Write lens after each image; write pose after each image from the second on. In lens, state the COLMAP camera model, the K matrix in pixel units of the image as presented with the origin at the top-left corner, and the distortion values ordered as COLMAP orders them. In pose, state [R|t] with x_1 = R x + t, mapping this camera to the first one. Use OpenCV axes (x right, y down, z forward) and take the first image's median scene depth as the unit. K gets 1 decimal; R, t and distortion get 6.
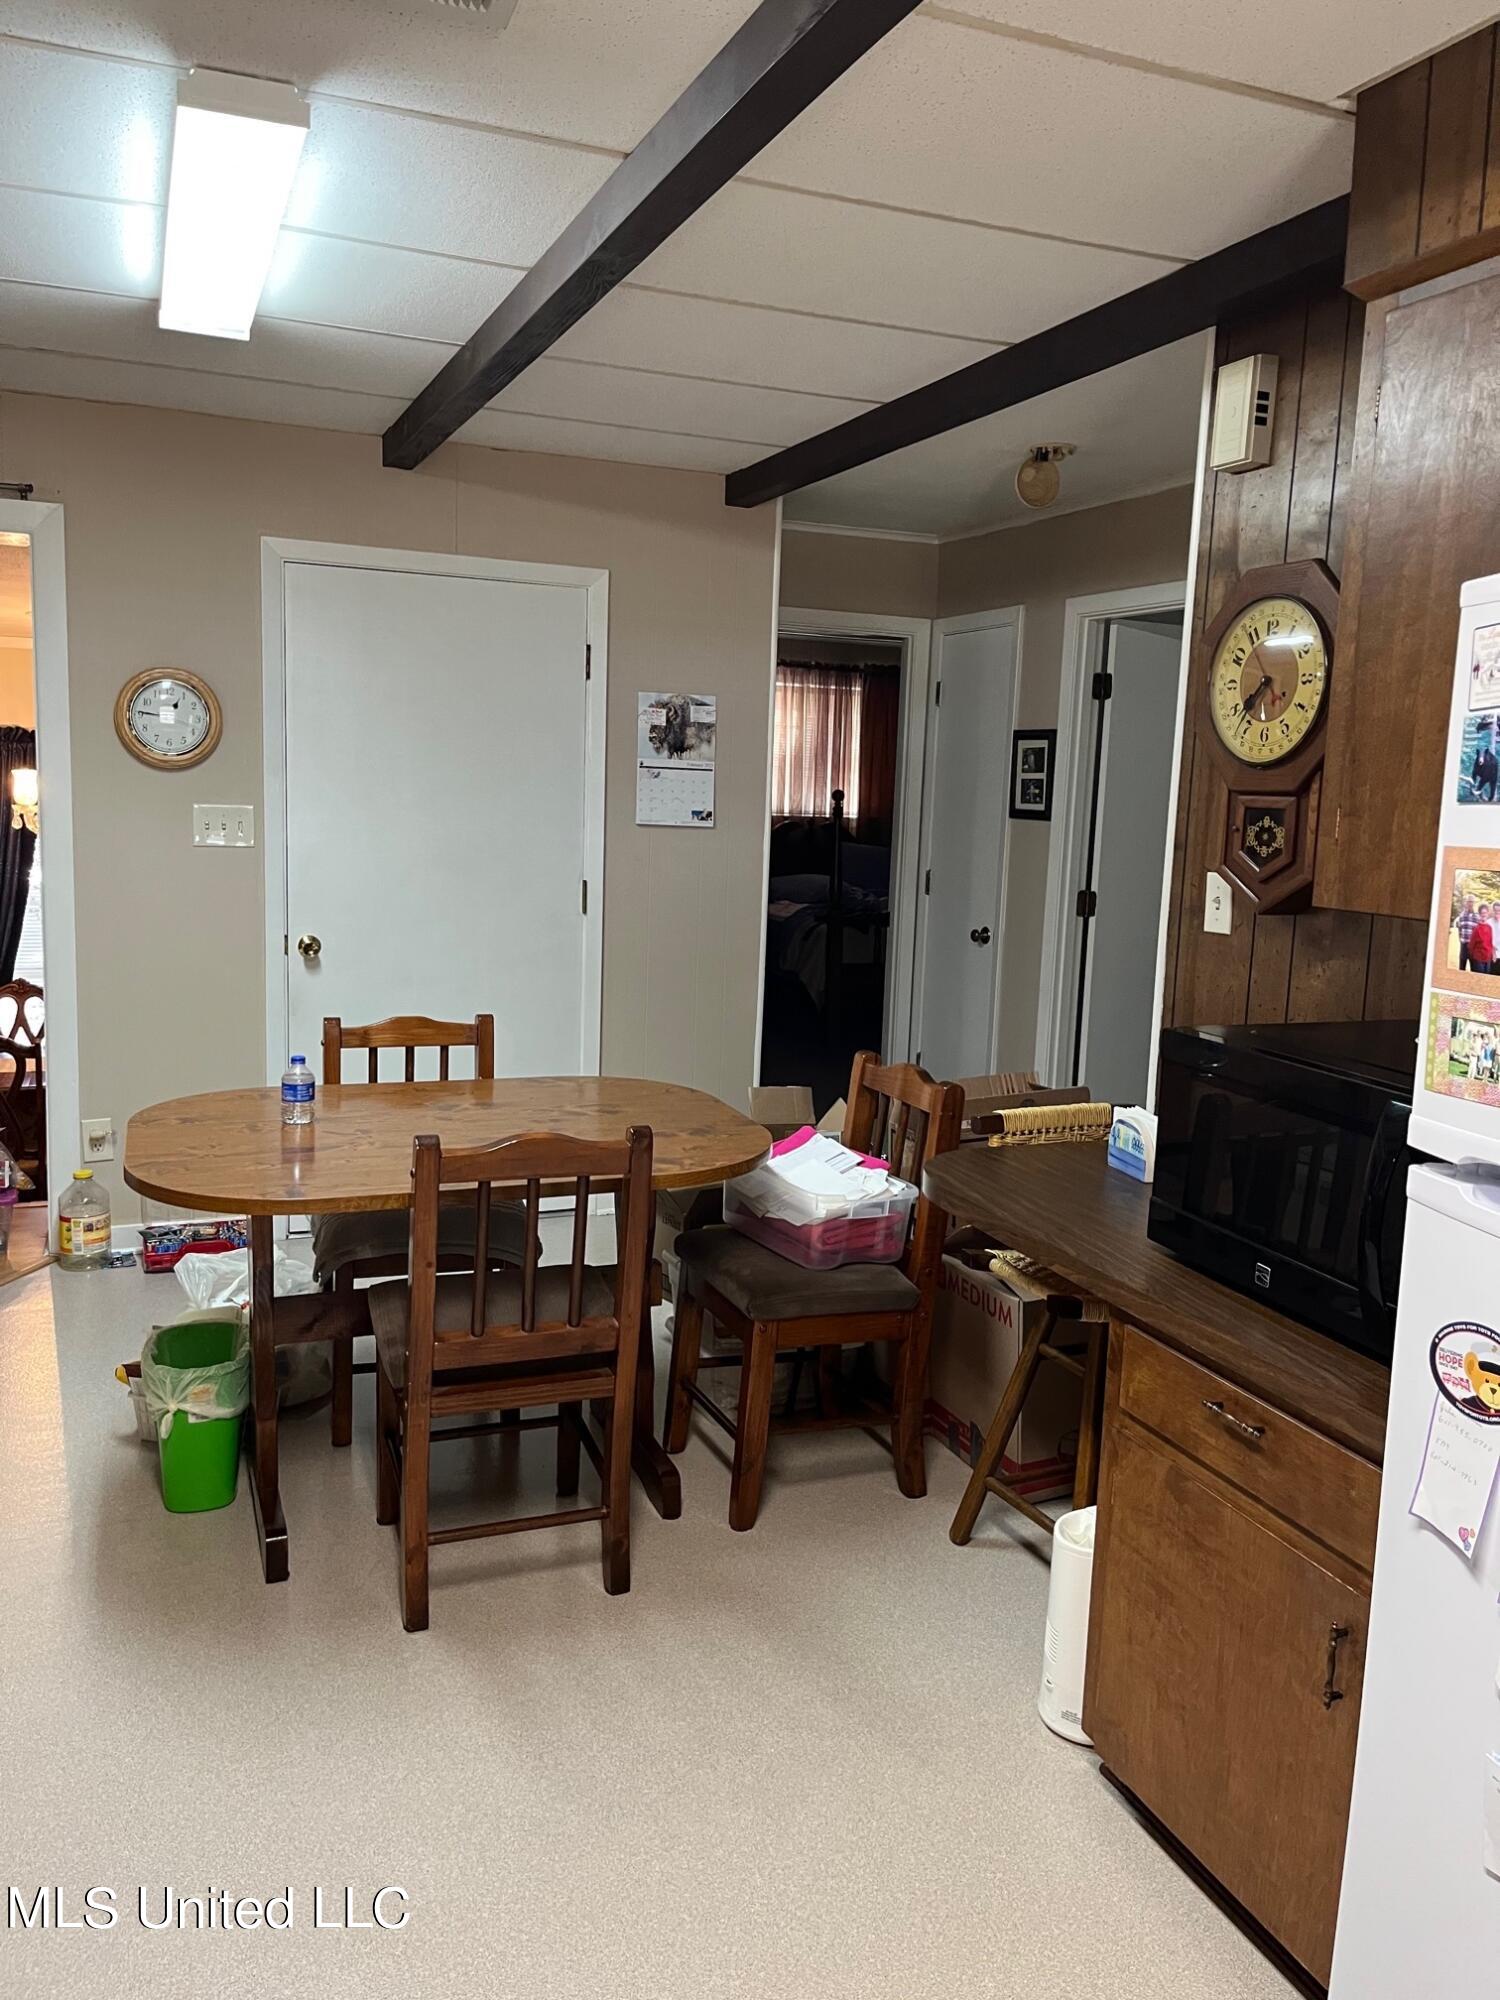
lens RADIAL K [[1512.7, 0, 750.0], [0, 1512.7, 1000.0], [0, 0, 1]] dist [0.046080, -0.078658]
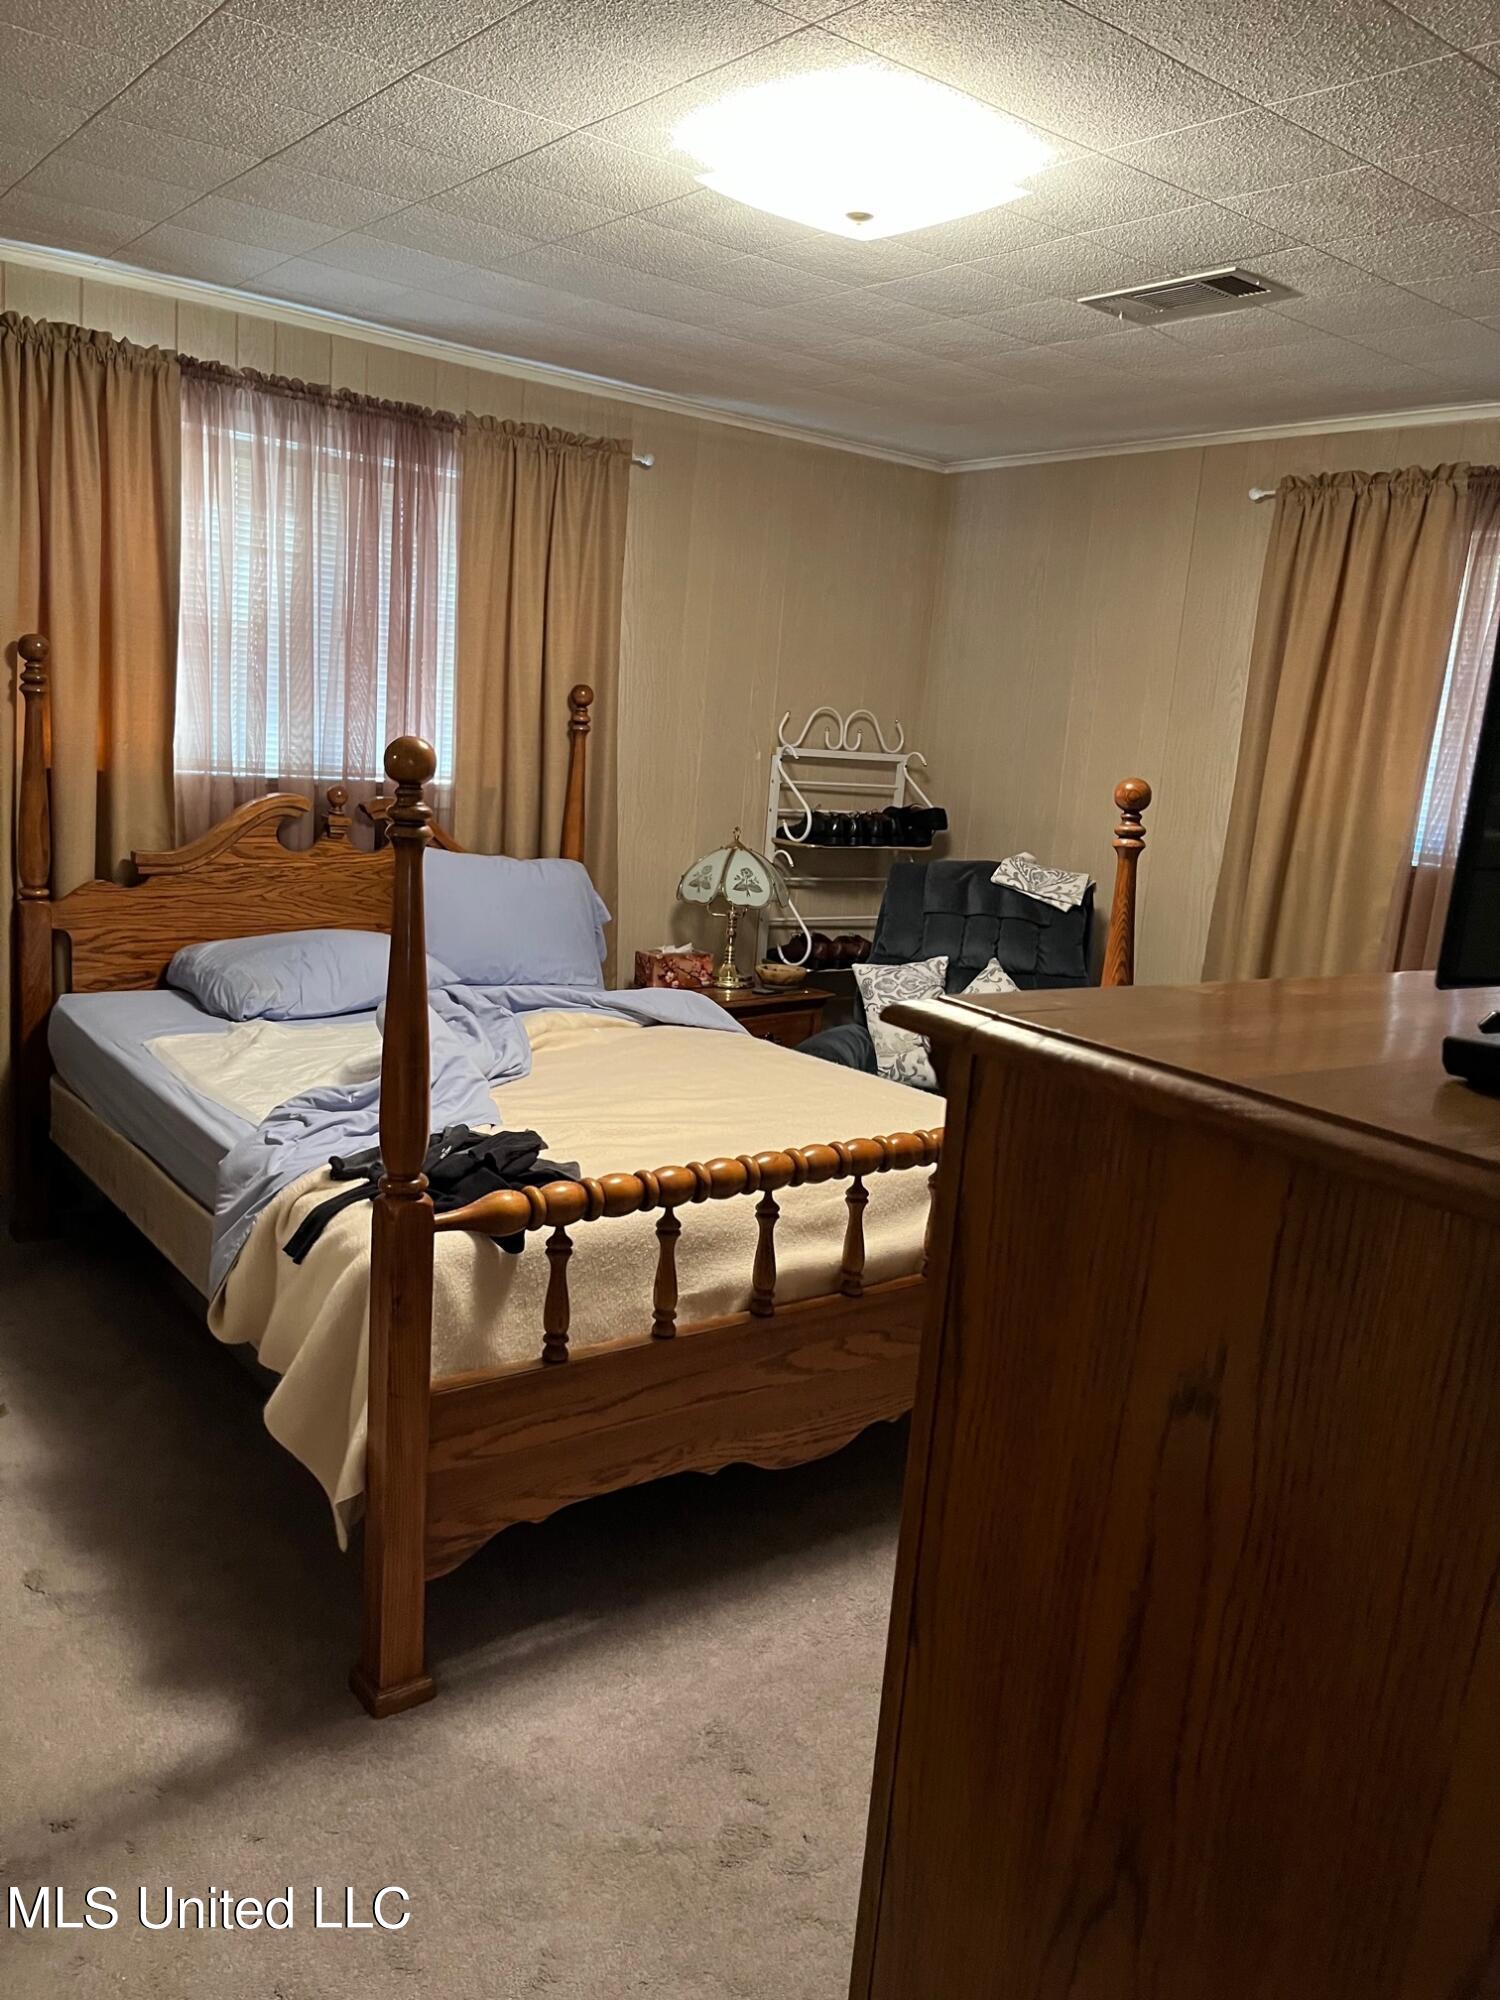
lens RADIAL K [[1512.7, 0, 750.0], [0, 1512.7, 1000.0], [0, 0, 1]] dist [0.046080, -0.078658]
pose [[0.961400, -0.015321, 0.274727, 0.034138], [-0.003990, 0.997567, 0.069595, -0.092402], [-0.275124, -0.068004, 0.959000, 0.578229]]
